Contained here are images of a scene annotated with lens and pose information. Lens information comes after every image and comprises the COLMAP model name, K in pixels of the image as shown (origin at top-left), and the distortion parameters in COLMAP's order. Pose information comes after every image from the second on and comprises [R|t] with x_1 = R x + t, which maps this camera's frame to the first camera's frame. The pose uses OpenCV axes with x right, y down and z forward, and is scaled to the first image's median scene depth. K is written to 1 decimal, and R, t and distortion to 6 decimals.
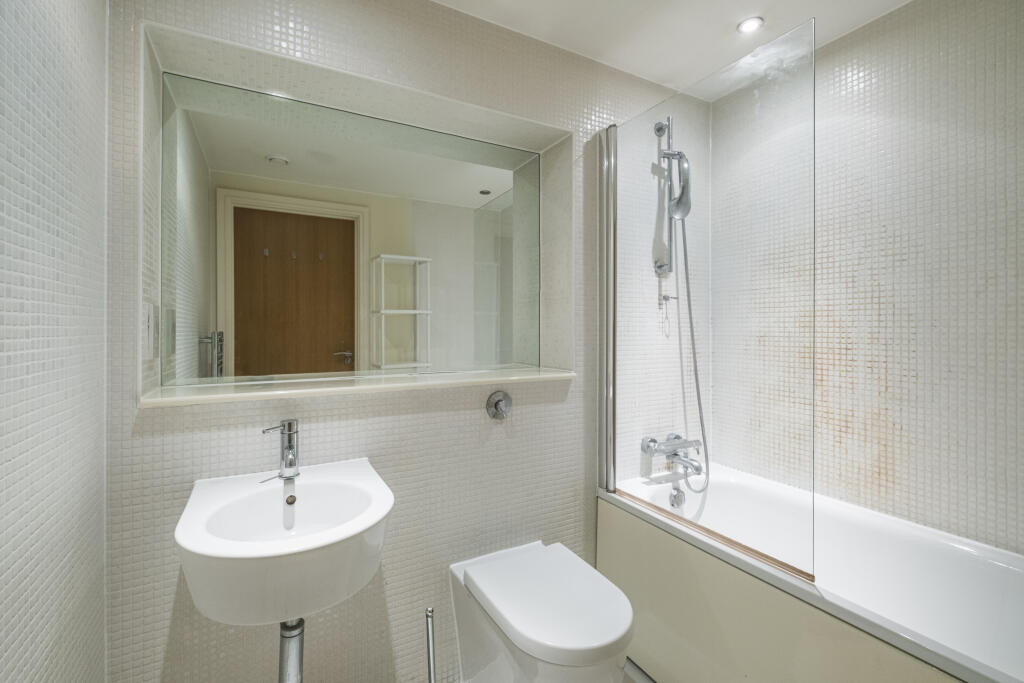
lens RADIAL K [[405.6, 0, 516.4], [0, 405.6, 341.3], [0, 0, 1]] dist [0.012698, -0.005798]
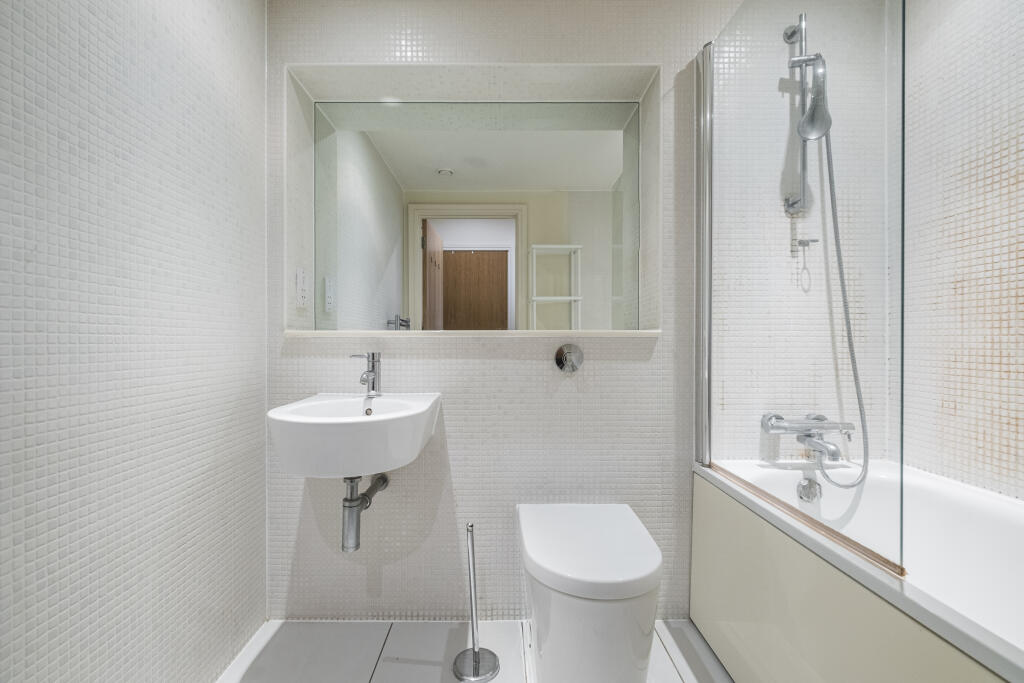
lens RADIAL K [[405.6, 0, 516.4], [0, 405.6, 341.3], [0, 0, 1]] dist [0.012698, -0.005798]
pose [[0.902581, 0.001004, -0.430520, 0.231069], [0.000089, 0.999997, 0.002519, 0.096004], [0.430521, -0.002312, 0.902578, 0.035392]]
